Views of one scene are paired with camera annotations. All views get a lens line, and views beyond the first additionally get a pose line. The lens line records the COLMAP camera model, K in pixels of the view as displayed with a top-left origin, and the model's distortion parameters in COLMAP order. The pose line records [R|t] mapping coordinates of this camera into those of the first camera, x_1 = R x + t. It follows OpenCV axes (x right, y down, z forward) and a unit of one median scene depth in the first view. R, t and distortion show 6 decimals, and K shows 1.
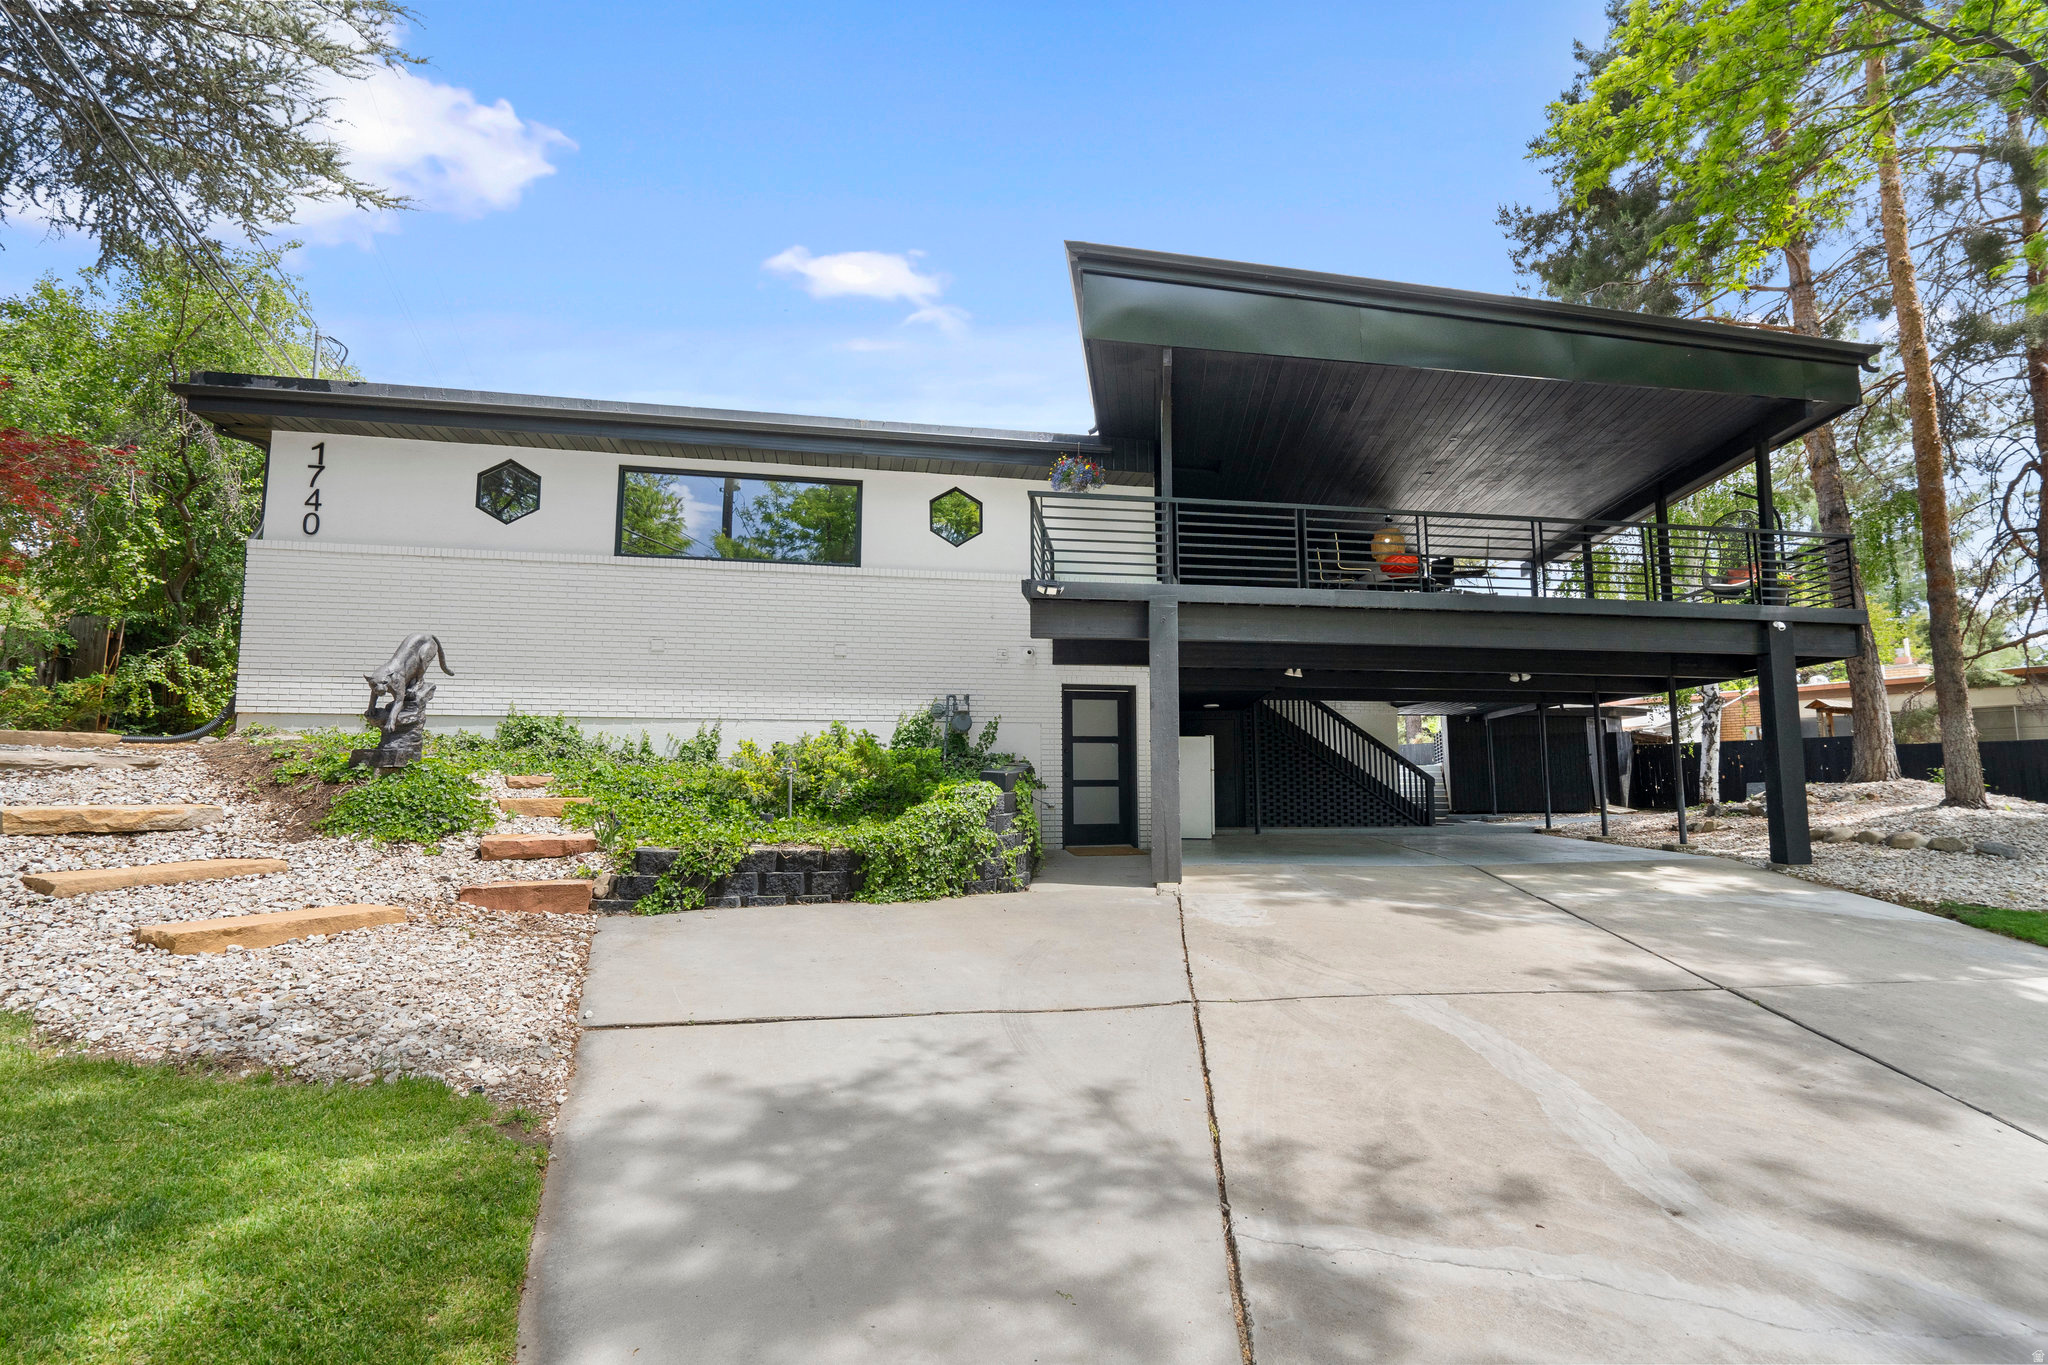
lens RADIAL K [[915.4, 0, 1027.0], [0, 915.4, 675.5], [0, 0, 1]] dist [-0.001403, 0.000429]
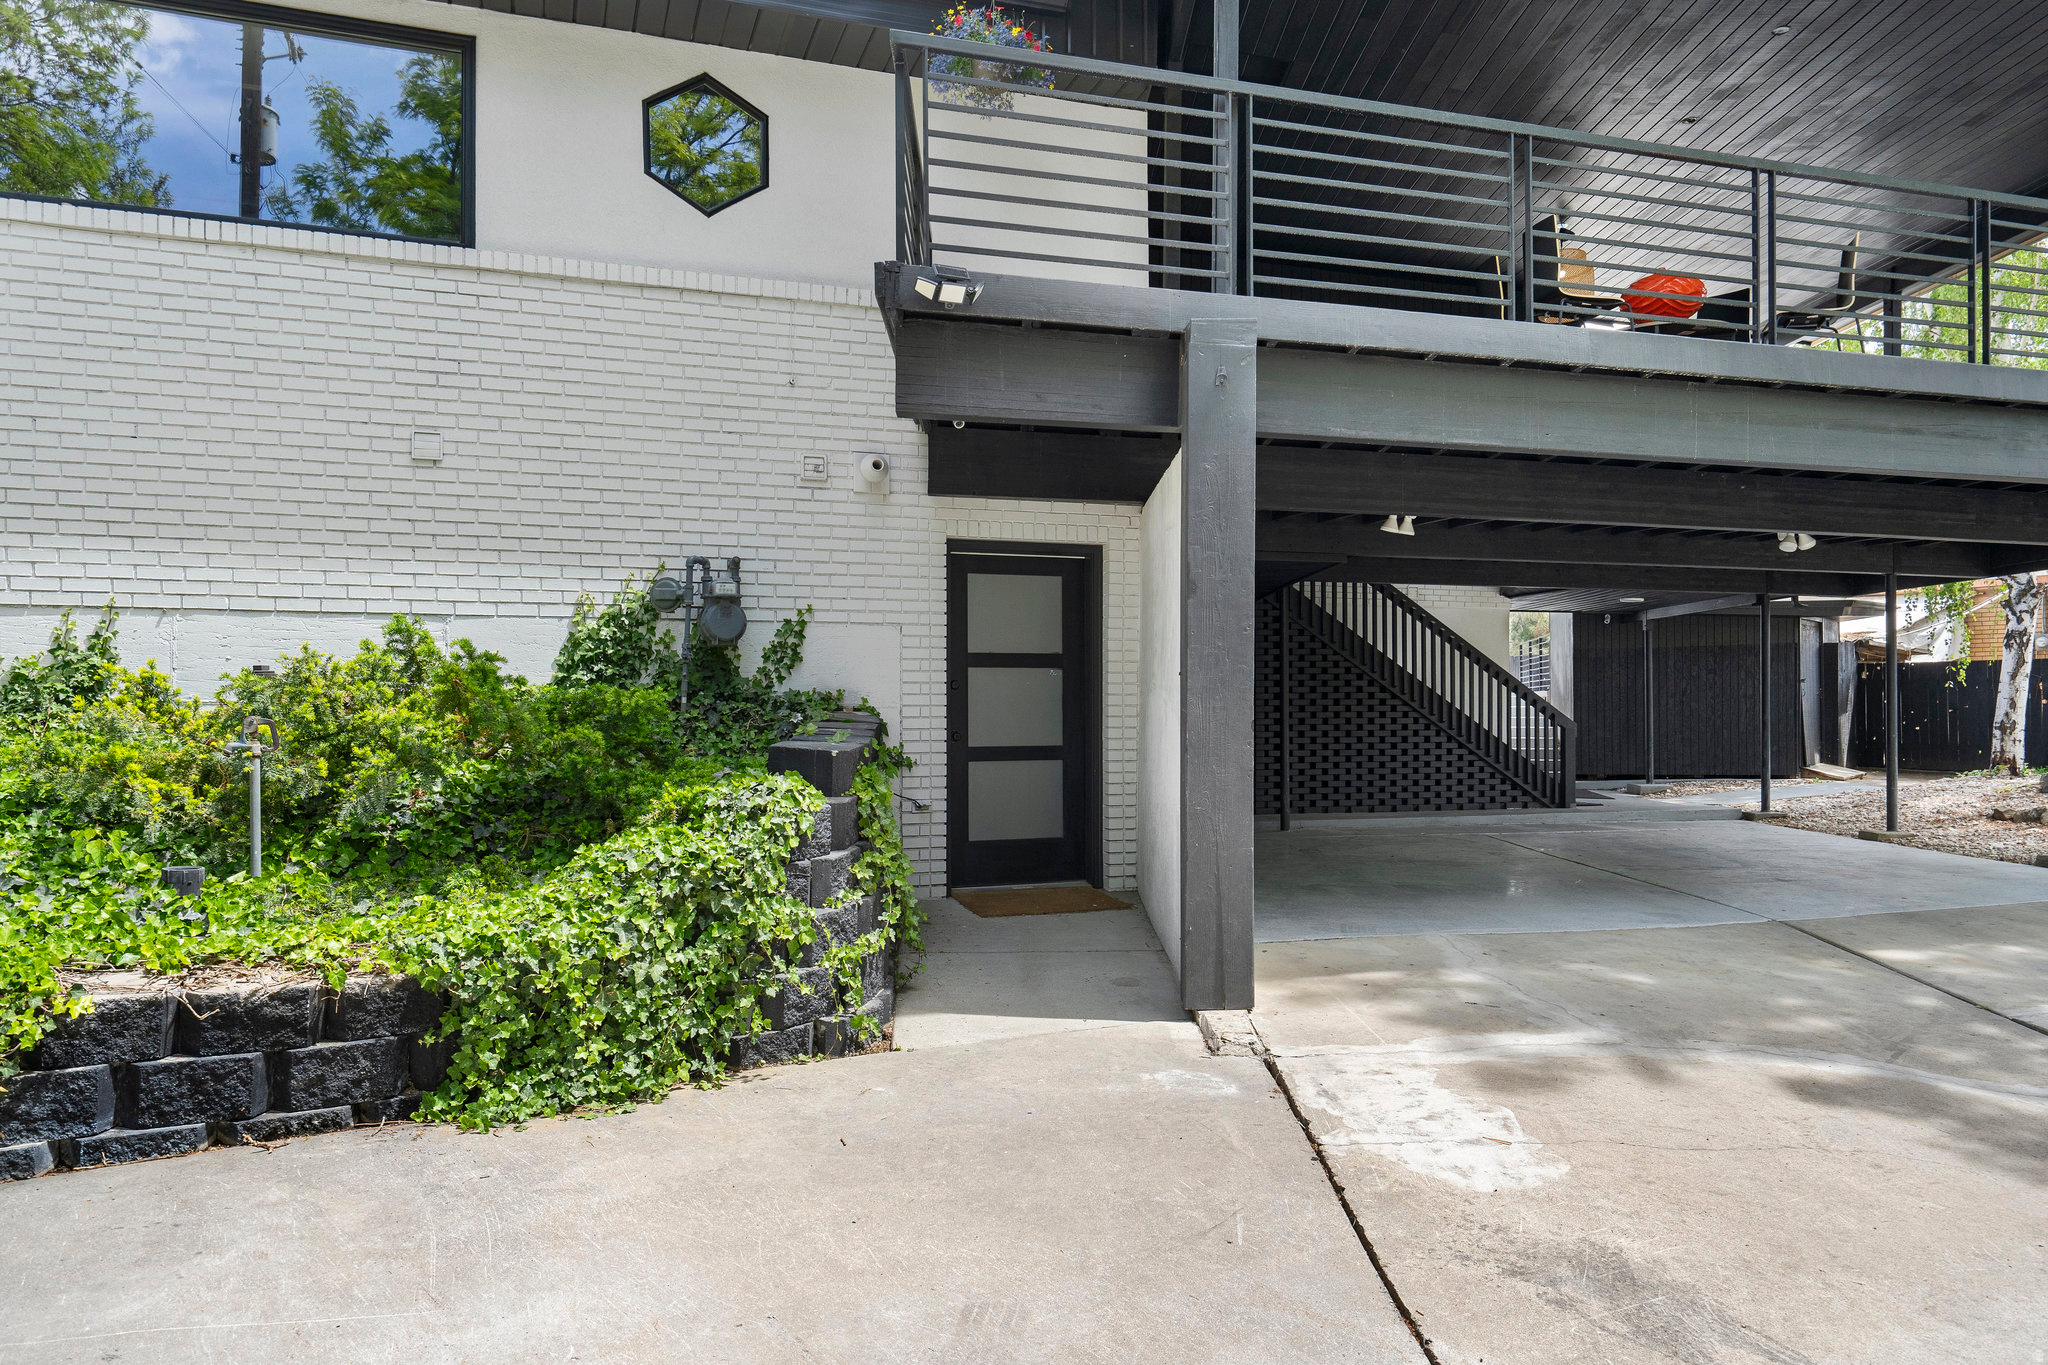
lens RADIAL K [[1402.0, 0, 1024.0], [0, 1402.0, 682.5], [0, 0, 1]] dist [0.012546, 0.002468]
pose [[0.990244, 0.003174, 0.139308, -0.022523], [-0.017118, 0.994939, 0.099011, 0.011613], [-0.138288, -0.100430, 0.985287, 0.325487]]
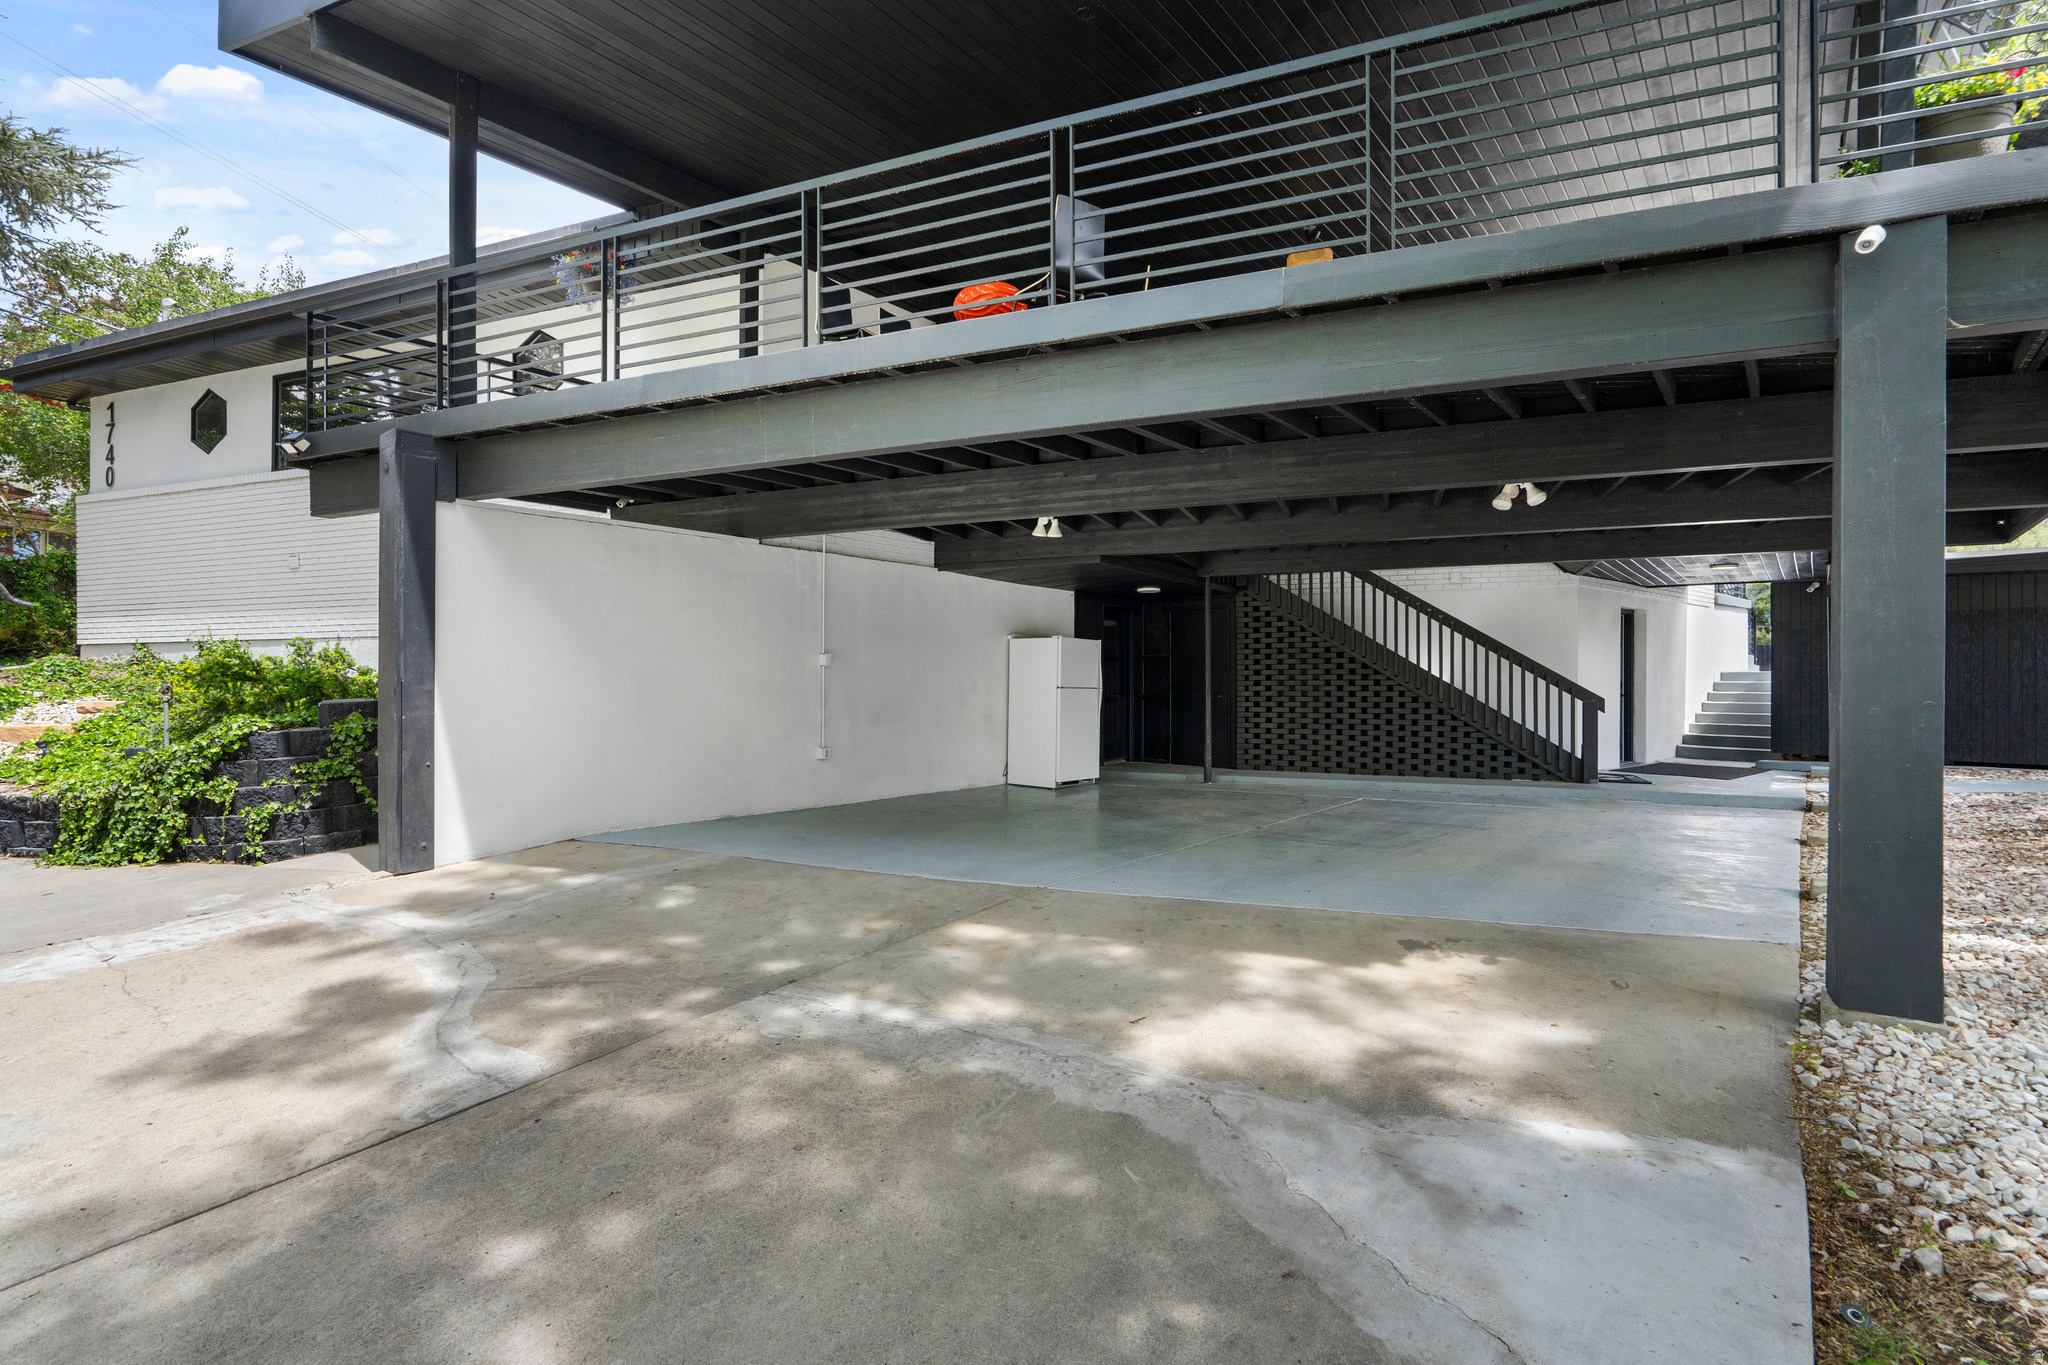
lens RADIAL K [[915.4, 0, 1027.0], [0, 915.4, 675.5], [0, 0, 1]] dist [-0.001403, 0.000429]
pose [[0.845623, -0.003679, -0.533767, 0.747174], [0.061785, 0.993929, 0.091033, 0.044489], [0.530192, -0.109958, 0.840717, 0.586419]]
